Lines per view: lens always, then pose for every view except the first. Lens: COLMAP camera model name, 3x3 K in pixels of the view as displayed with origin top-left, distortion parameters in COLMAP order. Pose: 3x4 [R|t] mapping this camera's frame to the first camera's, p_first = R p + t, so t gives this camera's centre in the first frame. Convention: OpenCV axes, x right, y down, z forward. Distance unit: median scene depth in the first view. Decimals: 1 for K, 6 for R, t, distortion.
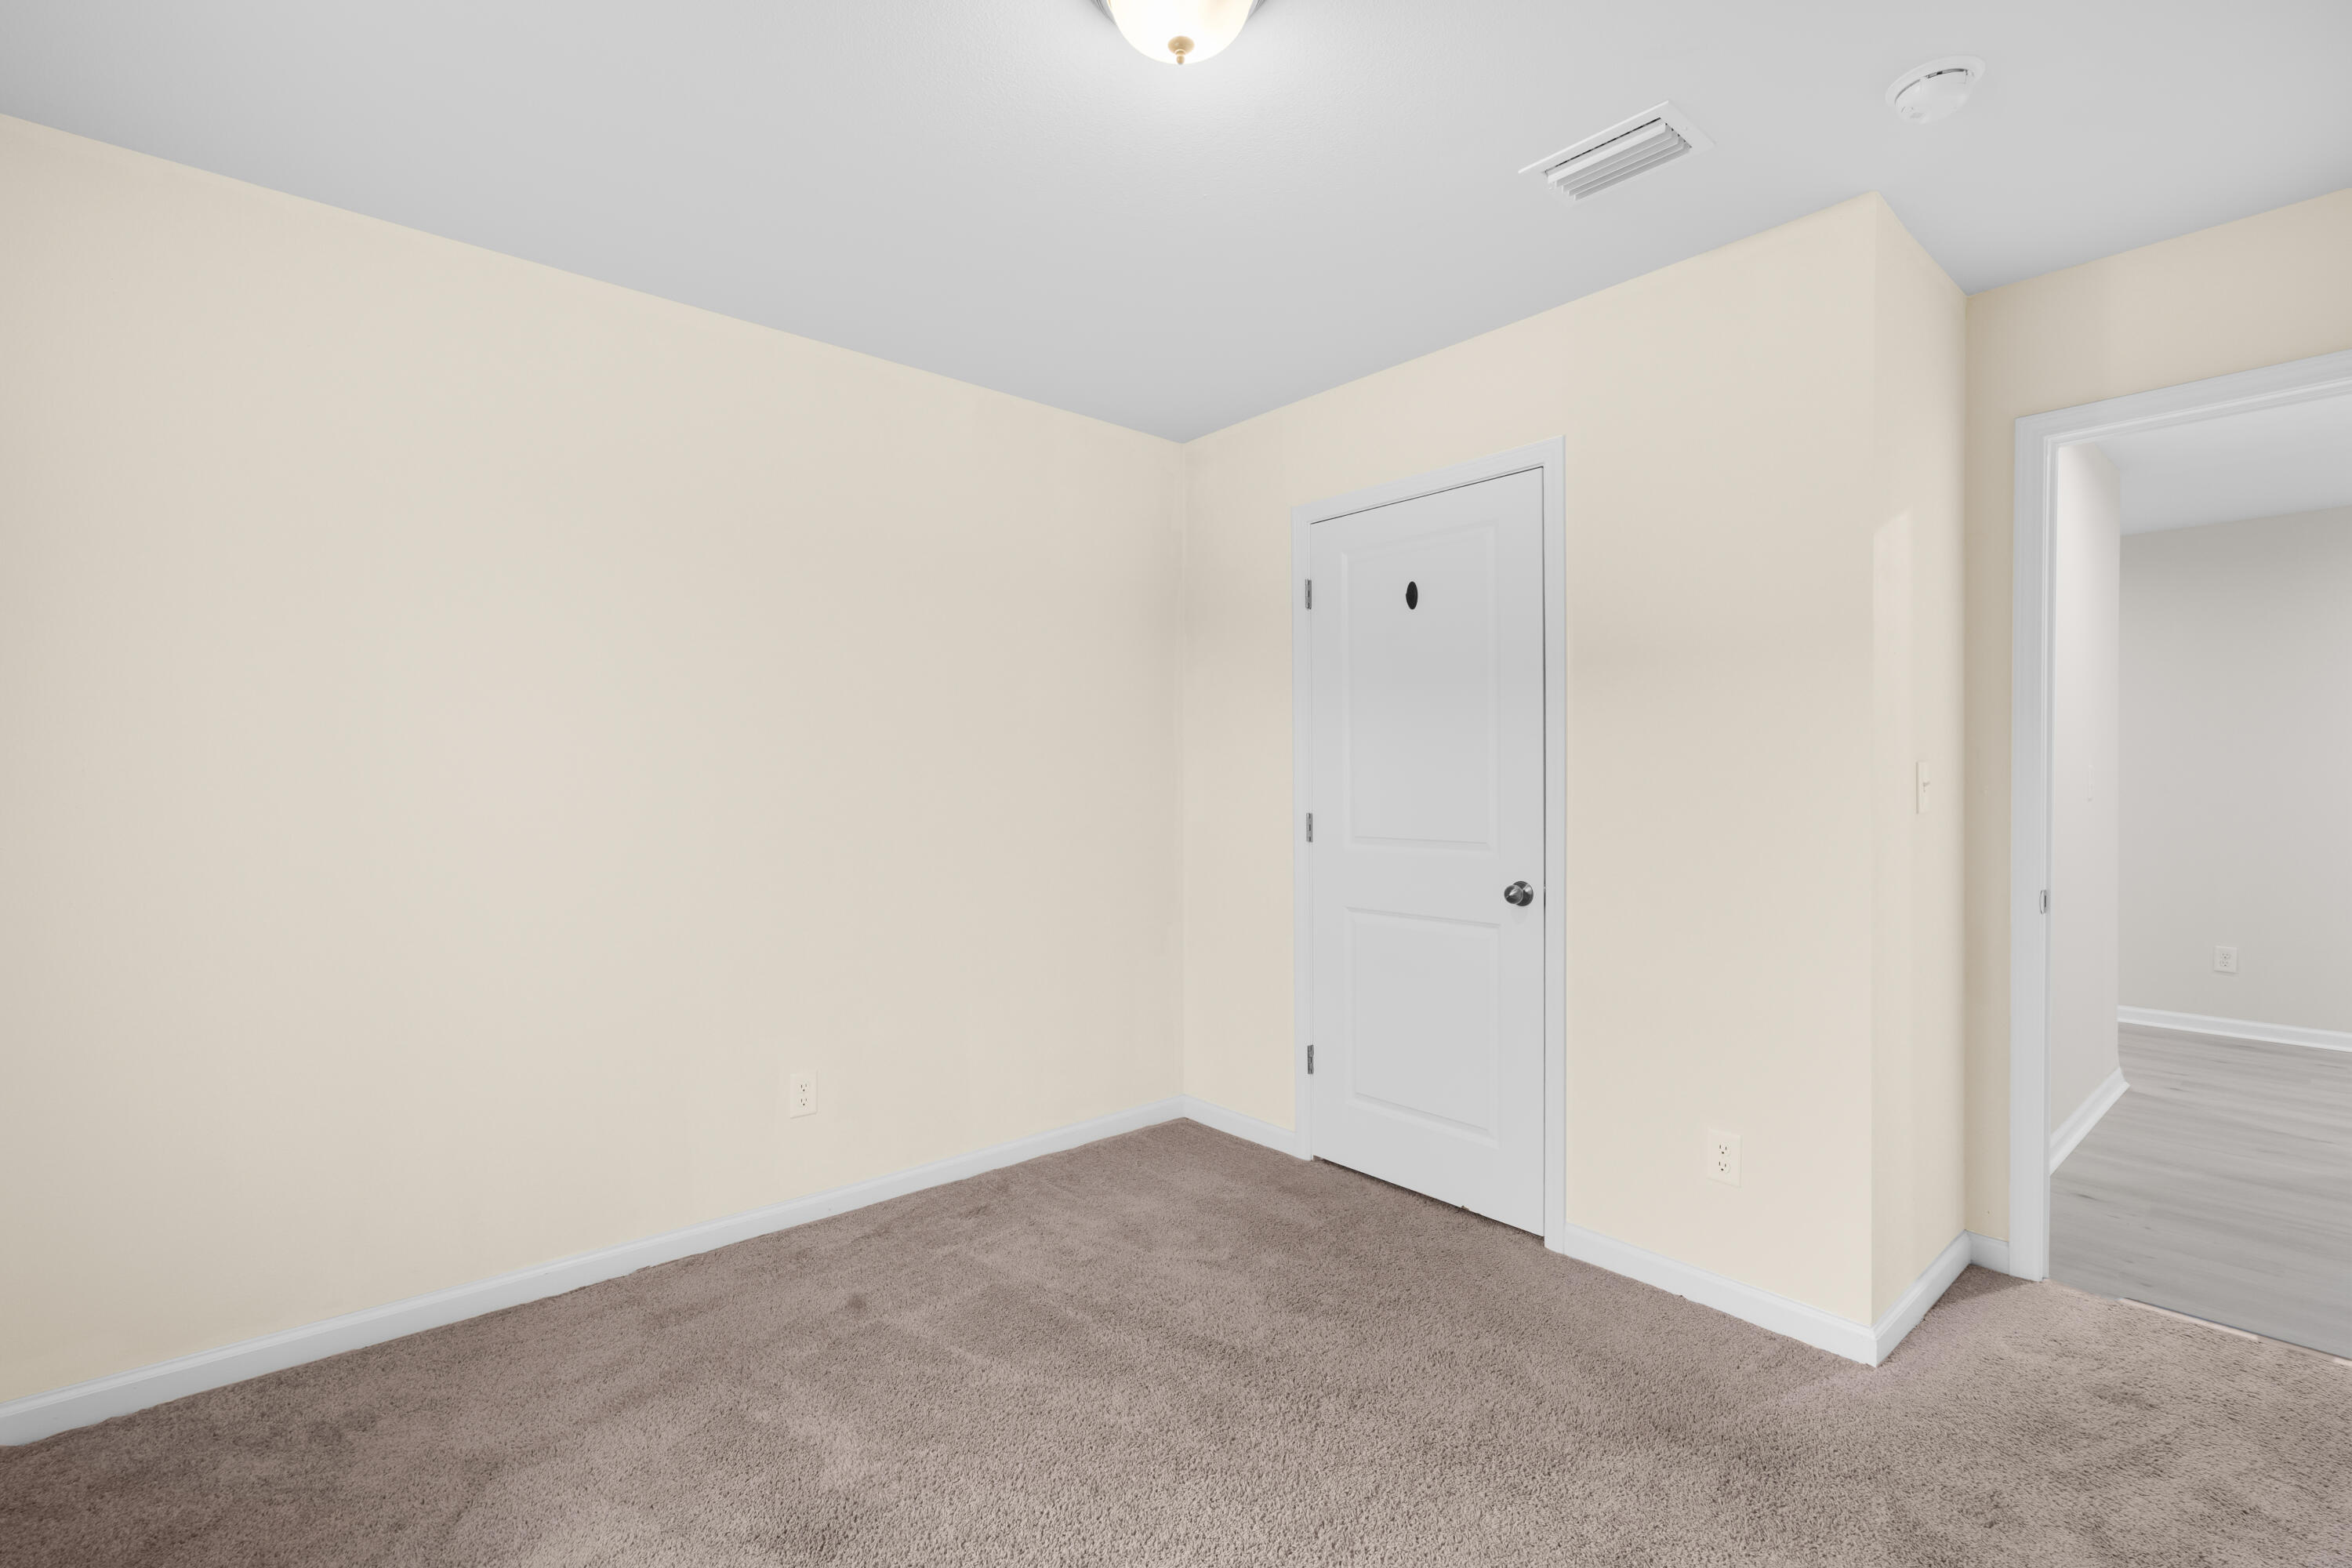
lens RADIAL K [[1068.1, 0, 1174.2], [0, 1068.1, 786.3], [0, 0, 1]] dist [-0.006994, 0.003789]
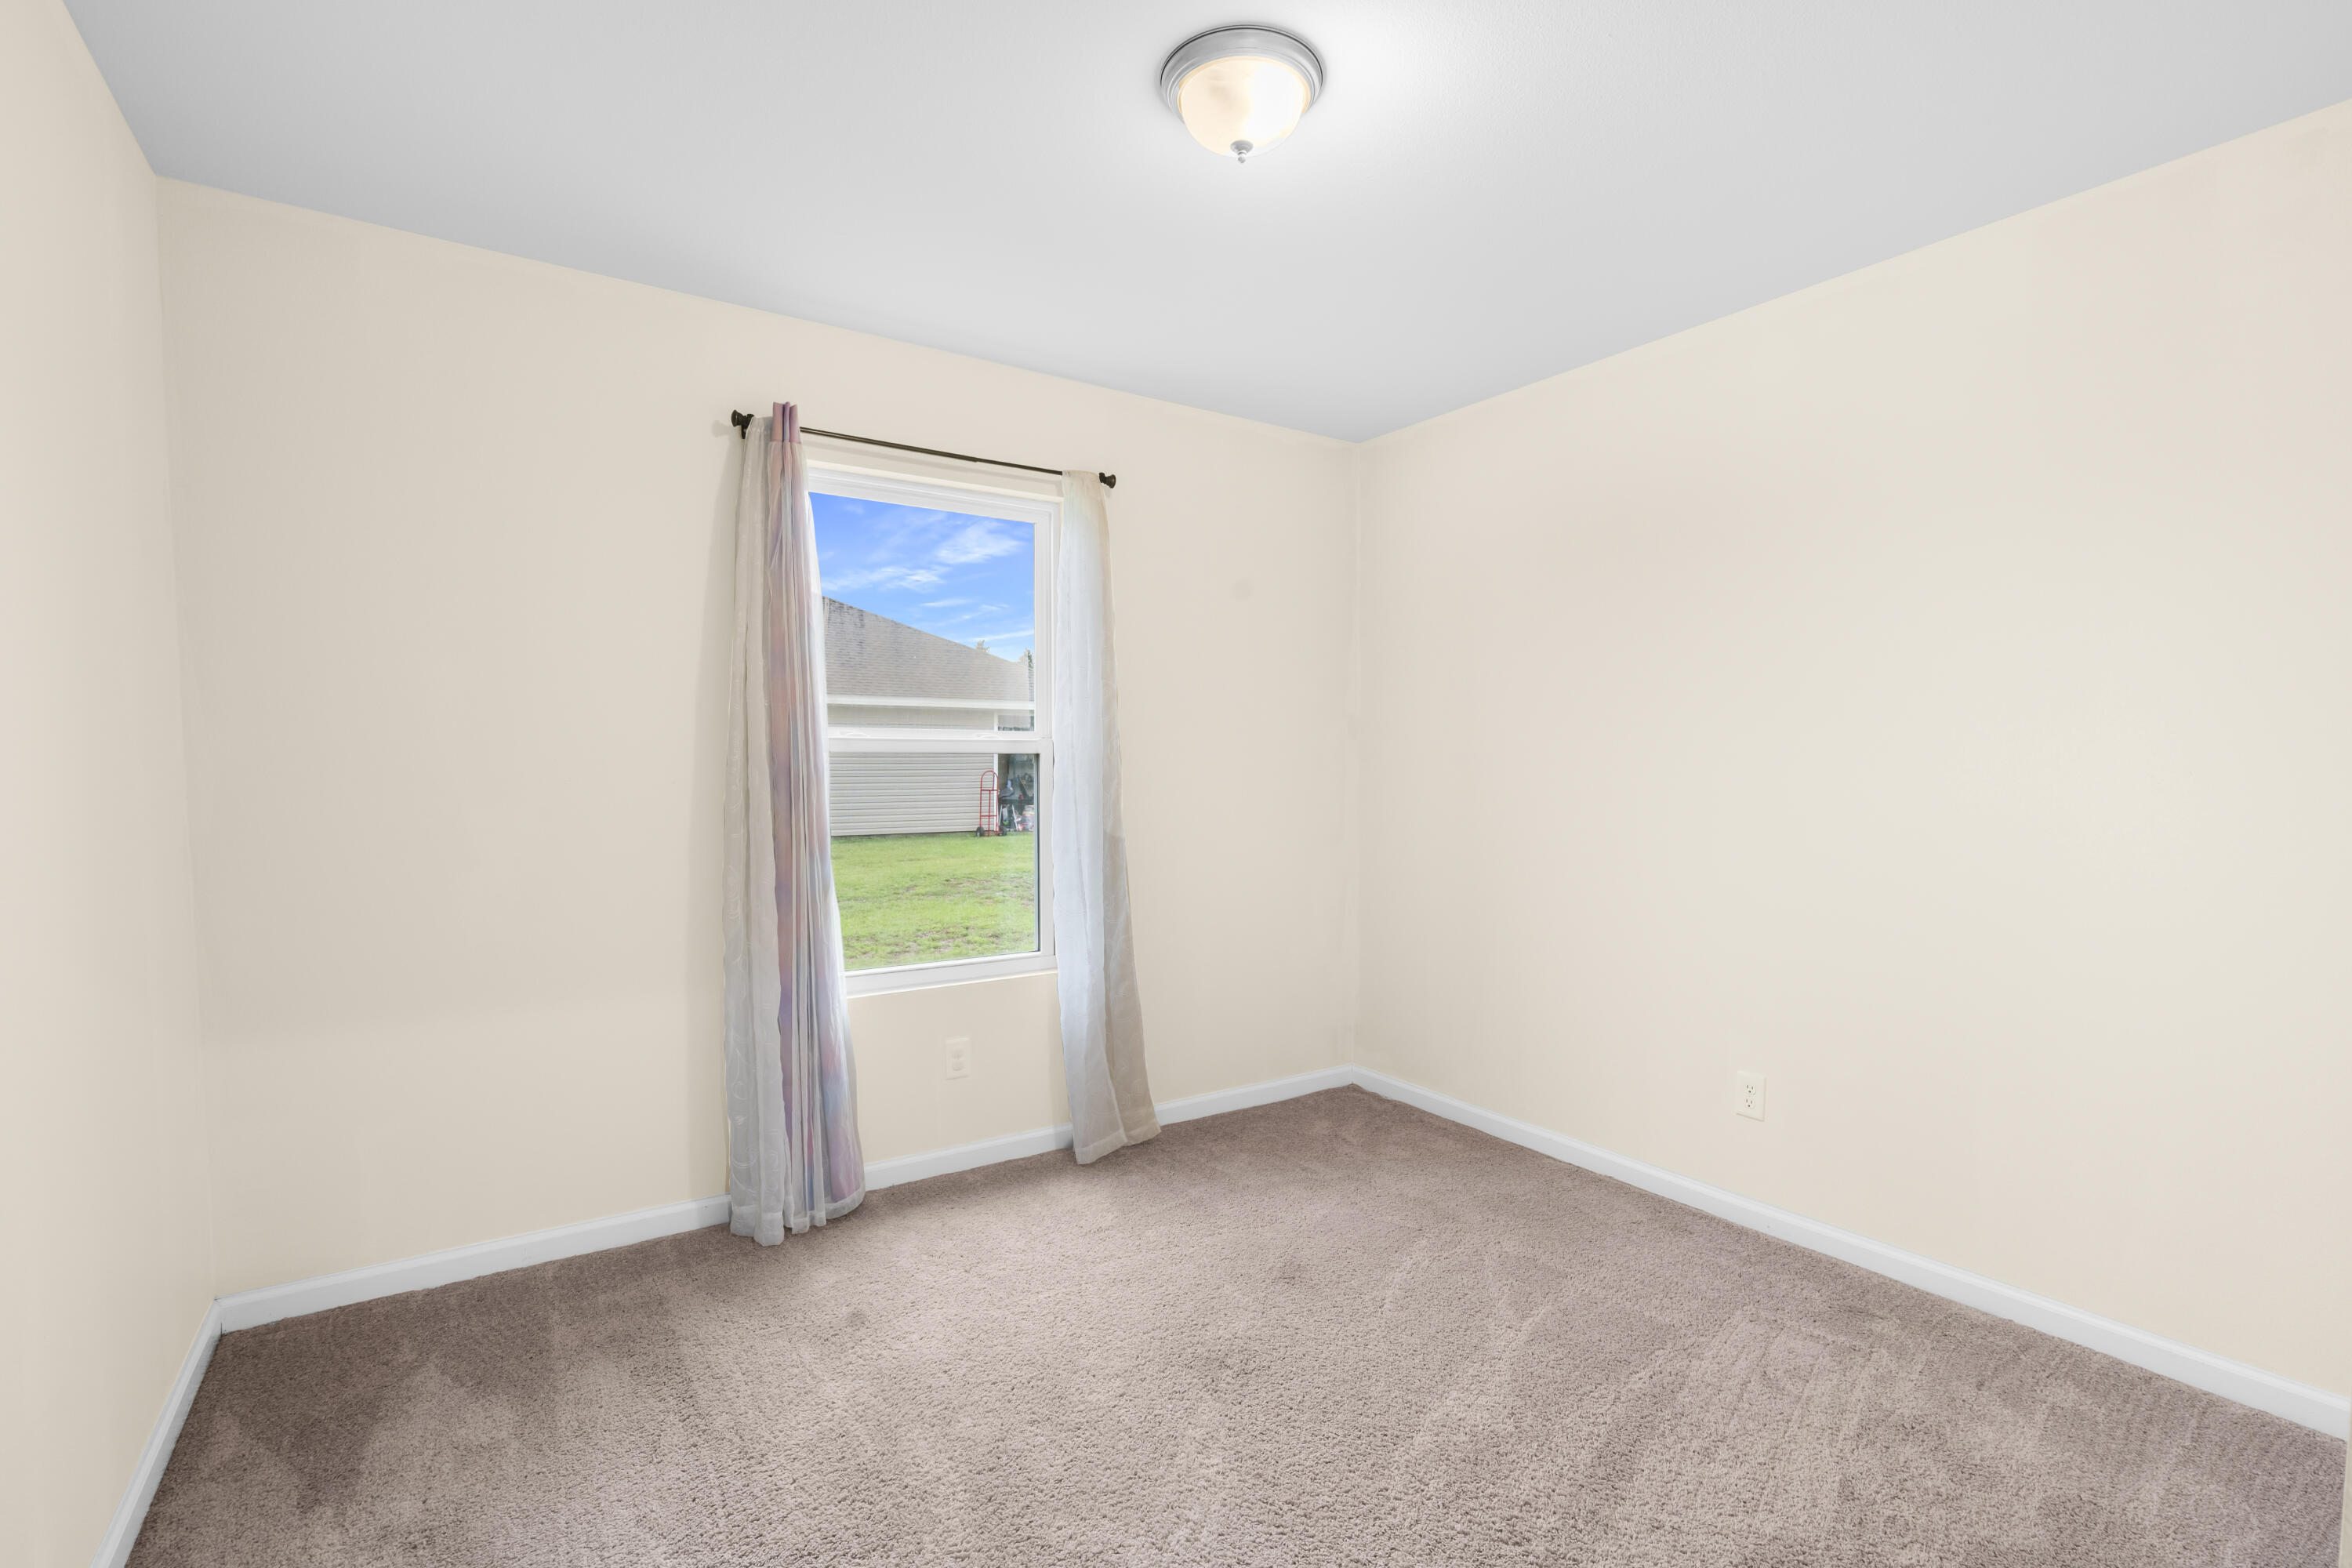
lens RADIAL K [[1068.1, 0, 1174.2], [0, 1068.1, 775.1], [0, 0, 1]] dist [-0.006994, 0.003789]
pose [[-0.127054, 0.012371, -0.991819, 0.709582], [-0.008267, 0.999874, 0.013530, -0.020550], [0.991861, 0.009918, -0.126936, 0.598698]]
